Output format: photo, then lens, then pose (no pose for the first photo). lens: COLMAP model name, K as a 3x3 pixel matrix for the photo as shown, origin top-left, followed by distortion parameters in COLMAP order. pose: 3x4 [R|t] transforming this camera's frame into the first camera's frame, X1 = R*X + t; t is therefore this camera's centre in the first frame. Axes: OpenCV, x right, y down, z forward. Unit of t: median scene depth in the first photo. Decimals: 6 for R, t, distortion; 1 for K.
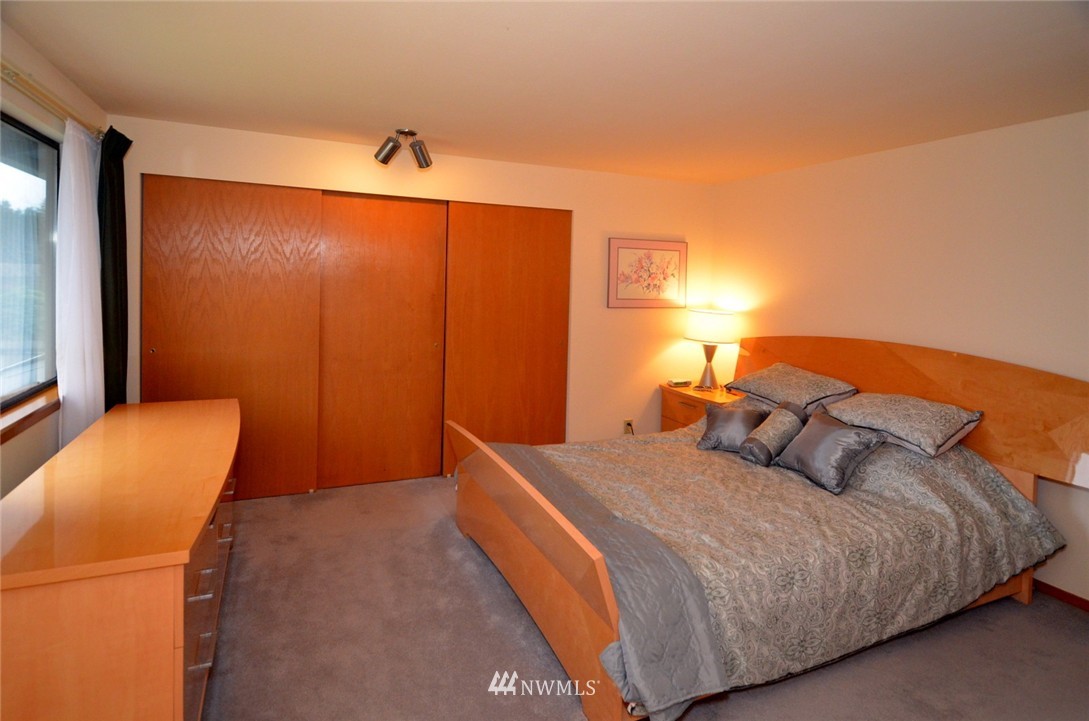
lens RADIAL K [[574.0, 0, 553.4], [0, 574.0, 292.7], [0, 0, 1]] dist [-0.001612, -0.000031]
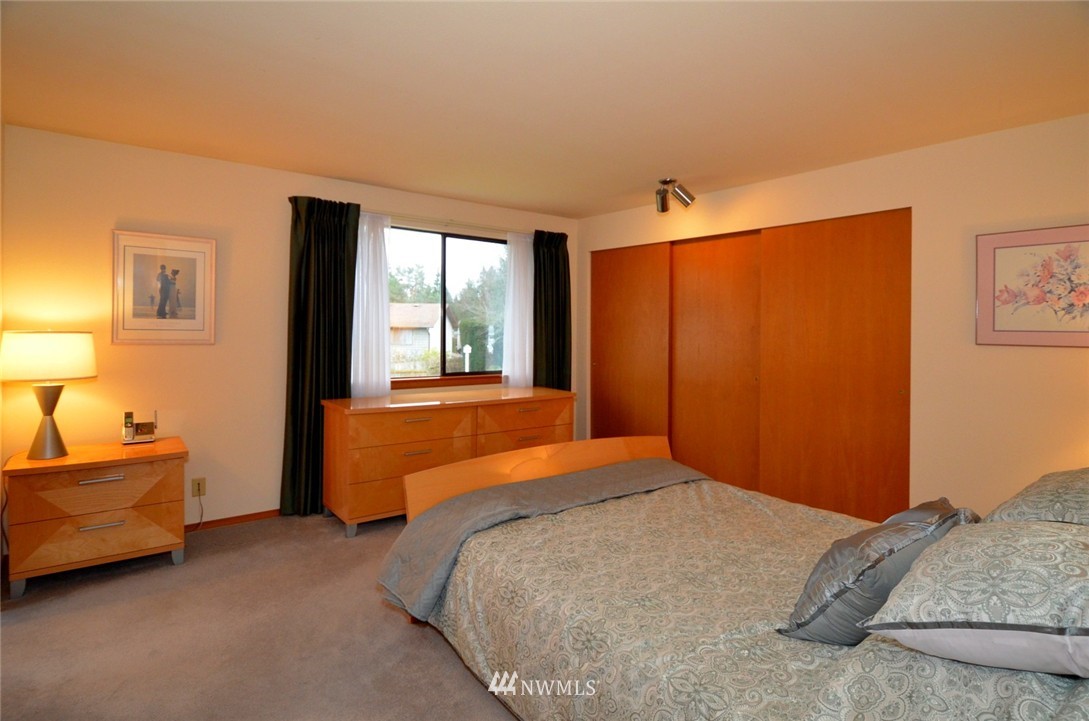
lens RADIAL K [[588.5, 0, 542.3], [0, 588.5, 328.8], [0, 0, 1]] dist [-0.001411, -0.000389]
pose [[0.227085, -0.023413, -0.973593, 0.621320], [-0.034860, 0.998875, -0.032152, 0.046496], [0.973251, 0.041241, 0.226014, 0.378781]]
